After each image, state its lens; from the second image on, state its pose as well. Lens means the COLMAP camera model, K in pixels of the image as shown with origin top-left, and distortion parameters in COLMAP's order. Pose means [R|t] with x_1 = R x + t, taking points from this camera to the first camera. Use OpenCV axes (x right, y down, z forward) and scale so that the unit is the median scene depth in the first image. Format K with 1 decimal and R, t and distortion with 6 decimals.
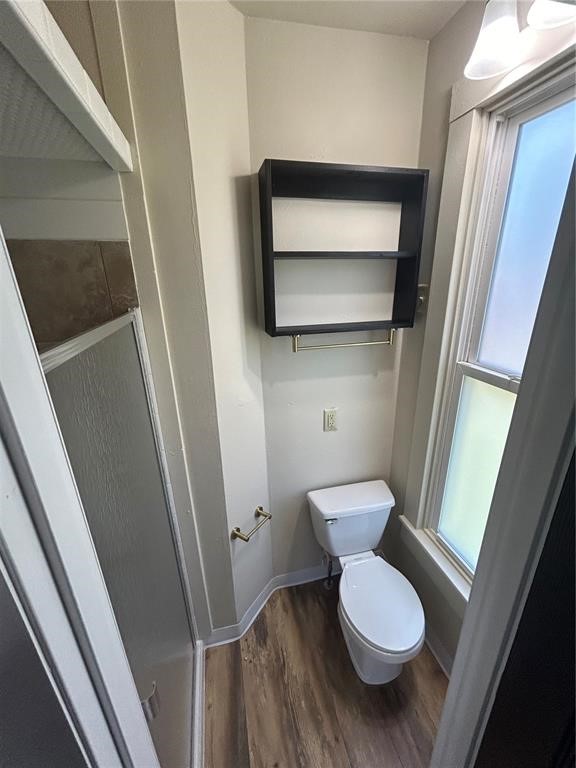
lens RADIAL K [[309.5, 0, 286.7], [0, 309.5, 384.0], [0, 0, 1]] dist [-0.002229, 0.000552]
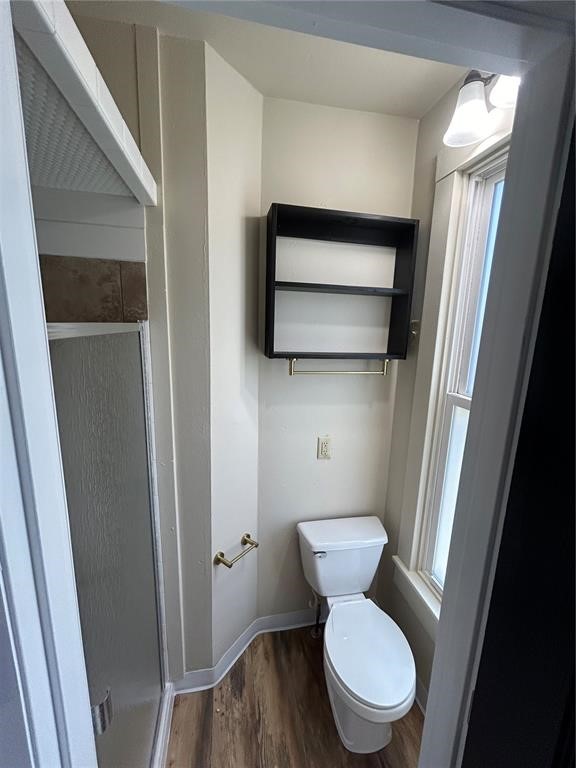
lens RADIAL K [[309.5, 0, 286.4], [0, 309.5, 382.5], [0, 0, 1]] dist [-0.002229, 0.000552]
pose [[0.997715, 0.059958, -0.031153, 0.046659], [-0.063822, 0.987644, -0.143133, 0.074350], [0.022186, 0.144794, 0.989213, -0.031433]]
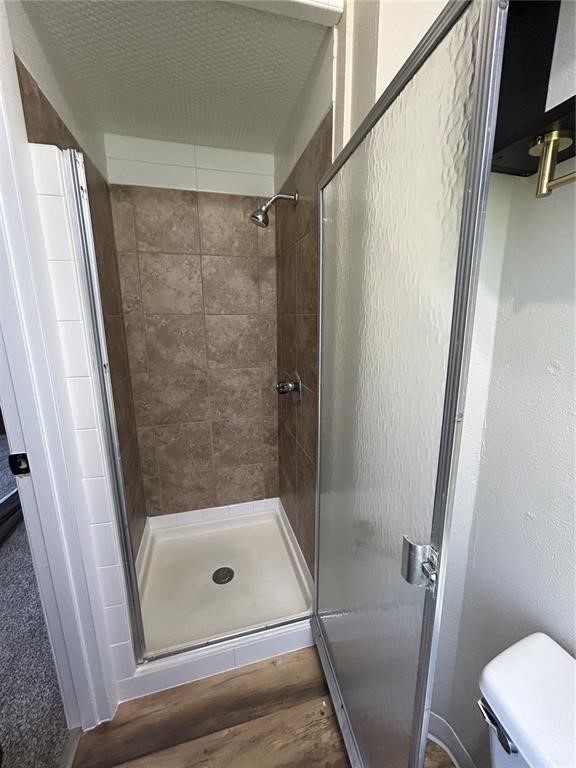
lens RADIAL K [[309.5, 0, 287.6], [0, 309.5, 385.2], [0, 0, 1]] dist [-0.002229, 0.000552]
pose [[0.032552, 0.232597, -0.972028, 0.454912], [-0.321622, 0.923252, 0.210154, 0.132717], [0.946308, 0.305785, 0.104862, 0.769193]]
